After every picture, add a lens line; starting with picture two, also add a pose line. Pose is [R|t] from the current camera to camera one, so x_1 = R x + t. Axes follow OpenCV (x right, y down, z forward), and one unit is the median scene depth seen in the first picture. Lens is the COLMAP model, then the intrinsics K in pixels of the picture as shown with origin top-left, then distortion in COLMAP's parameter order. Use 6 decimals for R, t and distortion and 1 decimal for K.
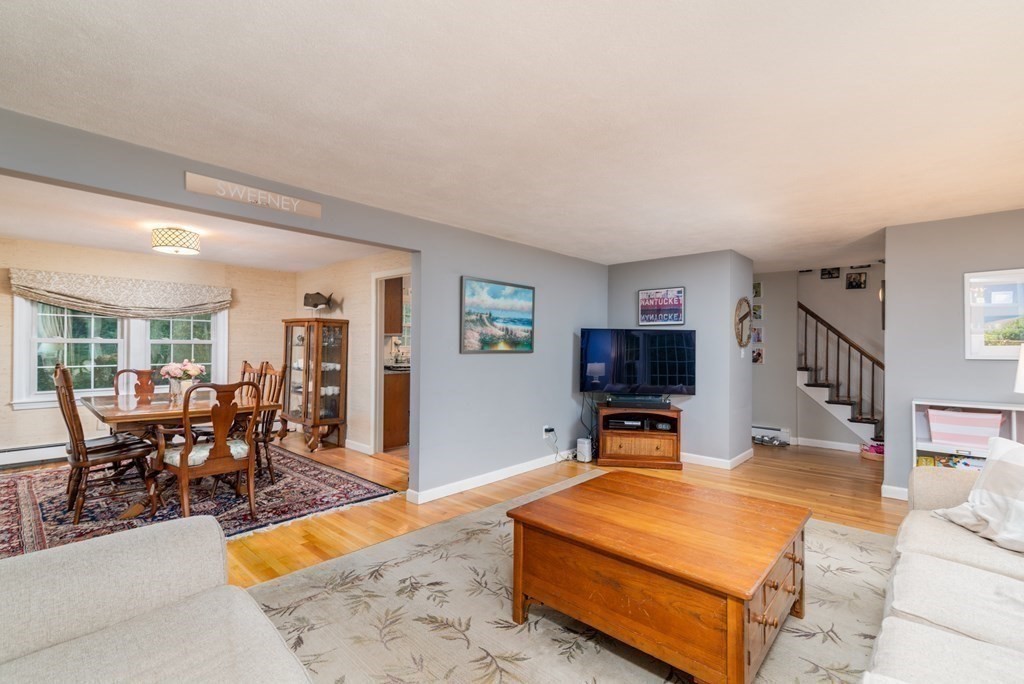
lens RADIAL K [[460.2, 0, 516.3], [0, 460.2, 340.6], [0, 0, 1]] dist [0.021809, -0.001984]
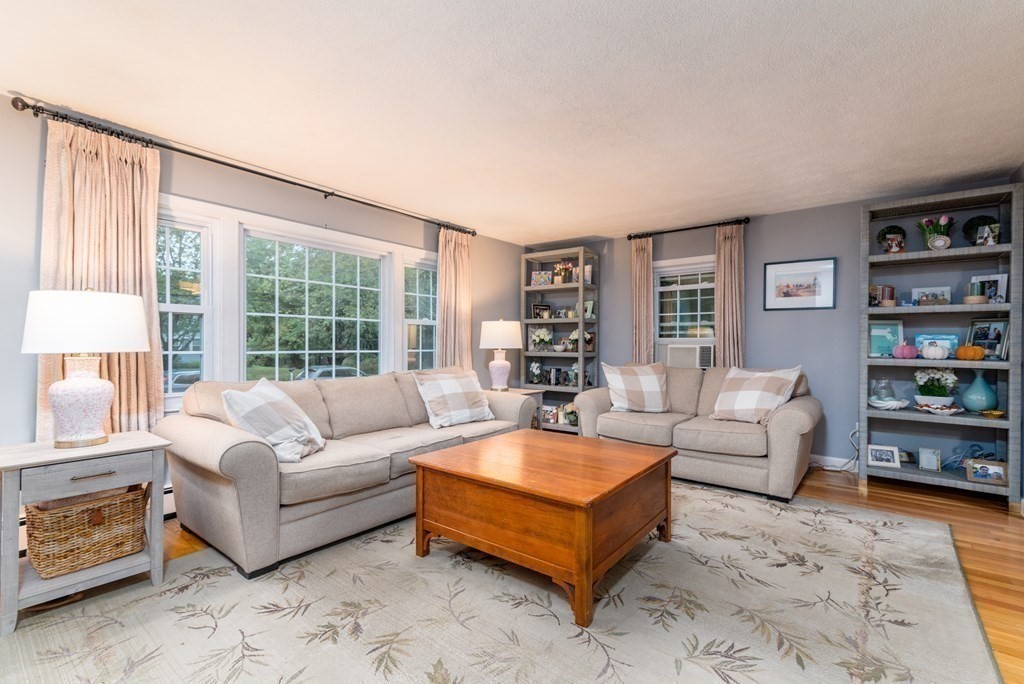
lens RADIAL K [[460.2, 0, 512.6], [0, 460.2, 343.1], [0, 0, 1]] dist [0.021809, -0.001984]
pose [[-0.997566, -0.012751, -0.068549, 0.239967], [-0.011777, 0.999824, -0.014591, 0.055453], [0.068723, -0.013748, -0.997541, 1.059483]]
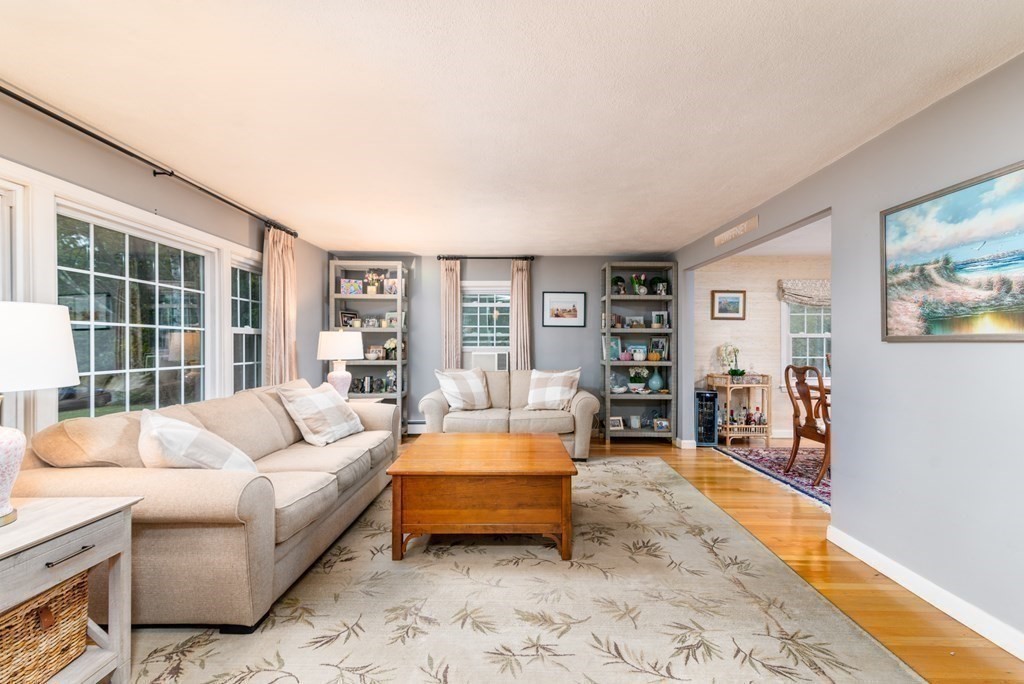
lens RADIAL K [[460.2, 0, 515.2], [0, 460.2, 344.2], [0, 0, 1]] dist [0.021809, -0.001984]
pose [[-0.743025, -0.010225, -0.669185, 0.587760], [0.001026, 0.999865, -0.016417, 0.037111], [0.669263, -0.012885, -0.742914, 1.041996]]
